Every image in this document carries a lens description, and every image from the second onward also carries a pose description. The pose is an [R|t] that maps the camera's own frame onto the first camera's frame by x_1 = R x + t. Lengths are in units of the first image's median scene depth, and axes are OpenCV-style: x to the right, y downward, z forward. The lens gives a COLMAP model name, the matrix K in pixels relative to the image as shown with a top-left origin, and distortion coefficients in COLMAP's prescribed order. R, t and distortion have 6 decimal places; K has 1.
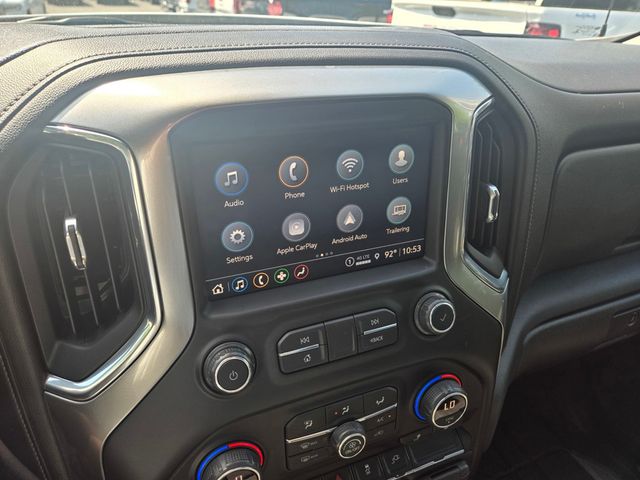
lens RADIAL K [[438.6, 0, 320.0], [0, 438.6, 240.0], [0, 0, 1]] dist [0.038944, -0.004020]
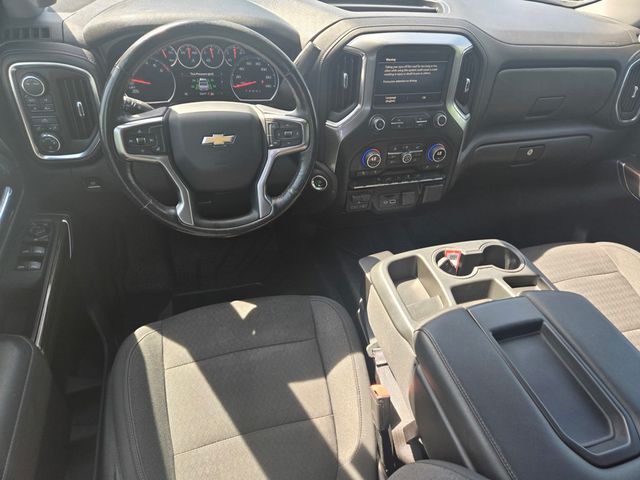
lens RADIAL K [[438.6, 0, 320.0], [0, 438.6, 240.0], [0, 0, 1]] dist [0.038944, -0.004020]
pose [[0.993406, 0.110992, -0.028724, -0.393823], [-0.103292, 0.975179, 0.195851, 0.474428], [0.049749, -0.191592, 0.980213, -2.249944]]
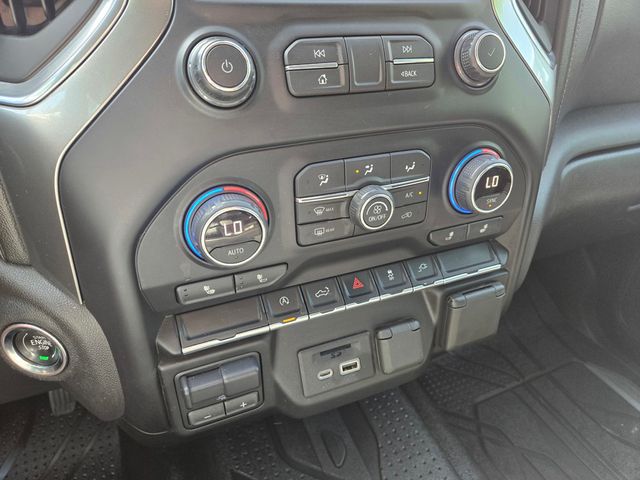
lens RADIAL K [[426.3, 0, 320.0], [0, 426.3, 240.0], [0, 0, 1]] dist [0.042920, -0.001193]
pose [[0.999912, -0.009642, 0.009077, -0.039220], [0.009404, 0.999619, 0.025944, 0.488229], [-0.009324, -0.025857, 0.999622, 0.212252]]
